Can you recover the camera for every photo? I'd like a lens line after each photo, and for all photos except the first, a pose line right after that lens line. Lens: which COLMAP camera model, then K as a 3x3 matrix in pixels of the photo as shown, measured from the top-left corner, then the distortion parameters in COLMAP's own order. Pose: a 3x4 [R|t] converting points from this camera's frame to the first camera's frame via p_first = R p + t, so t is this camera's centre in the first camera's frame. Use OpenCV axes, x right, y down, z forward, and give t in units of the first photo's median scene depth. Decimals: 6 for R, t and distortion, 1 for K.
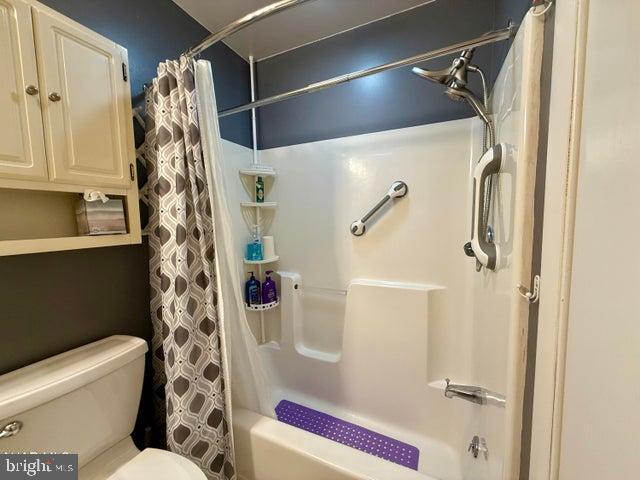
lens RADIAL K [[254.3, 0, 319.3], [0, 254.3, 238.5], [0, 0, 1]] dist [-0.001434, -0.000195]
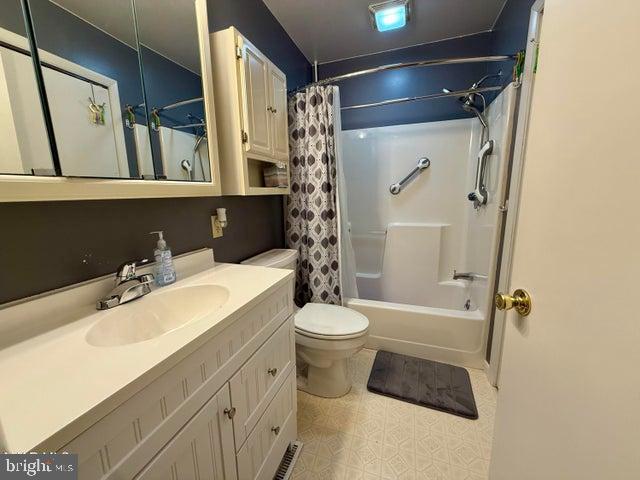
lens RADIAL K [[254.3, 0, 319.6], [0, 254.3, 238.7], [0, 0, 1]] dist [-0.001434, -0.000195]
pose [[0.995166, -0.019026, 0.096345, -0.726514], [0.009454, 0.995058, 0.098842, 0.160554], [-0.097749, -0.097454, 0.990428, -0.787806]]
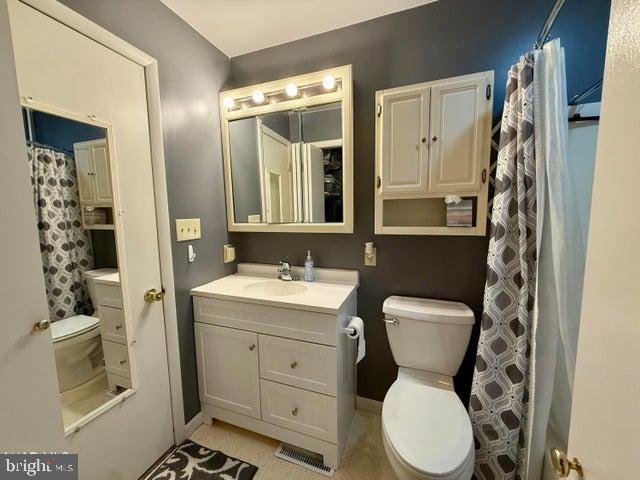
lens RADIAL K [[254.3, 0, 319.6], [0, 254.3, 239.3], [0, 0, 1]] dist [-0.001434, -0.000195]
pose [[0.076207, 0.123109, -0.989463, 0.441116], [-0.063740, 0.990920, 0.118382, -0.059687], [0.995053, 0.054047, 0.083362, 0.147074]]
